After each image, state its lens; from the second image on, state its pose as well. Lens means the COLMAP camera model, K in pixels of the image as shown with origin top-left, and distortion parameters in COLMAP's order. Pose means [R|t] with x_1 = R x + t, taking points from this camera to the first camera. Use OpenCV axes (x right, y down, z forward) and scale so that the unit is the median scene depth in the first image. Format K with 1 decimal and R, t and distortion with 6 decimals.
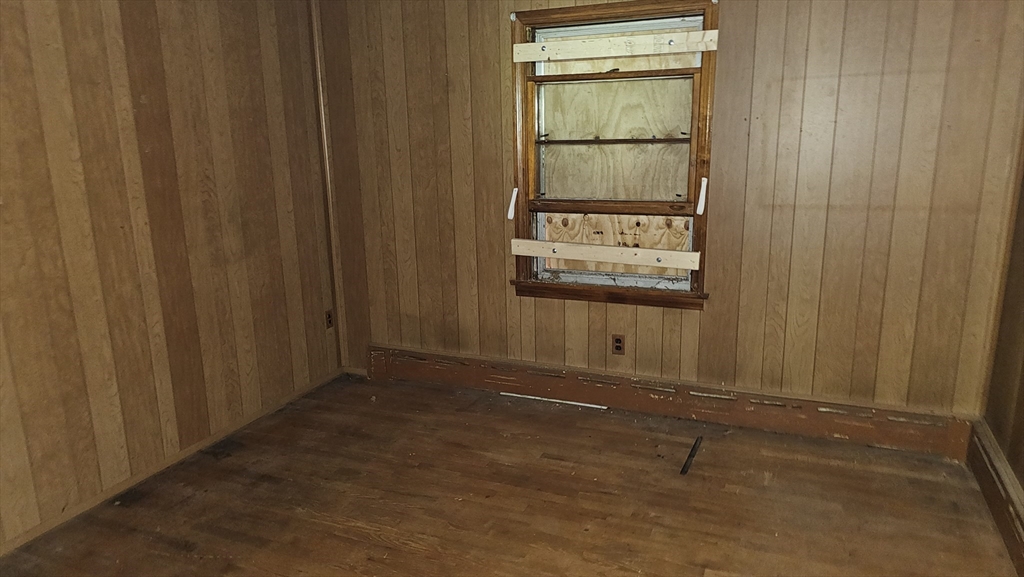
lens RADIAL K [[684.6, 0, 512.0], [0, 684.6, 288.5], [0, 0, 1]] dist [0.076035, -0.074038]
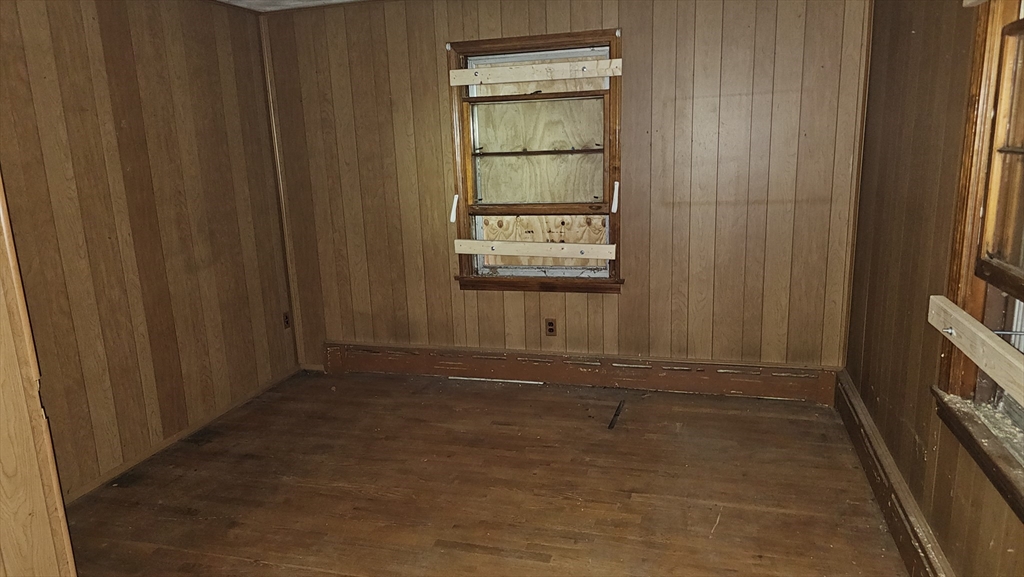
lens RADIAL K [[678.9, 0, 502.5], [0, 678.9, 288.2], [0, 0, 1]] dist [0.093441, -0.100339]
pose [[0.993929, -0.041595, 0.101862, -0.043503], [0.043269, 0.998961, -0.014278, 0.030872], [-0.101162, 0.018599, 0.994696, -0.145070]]
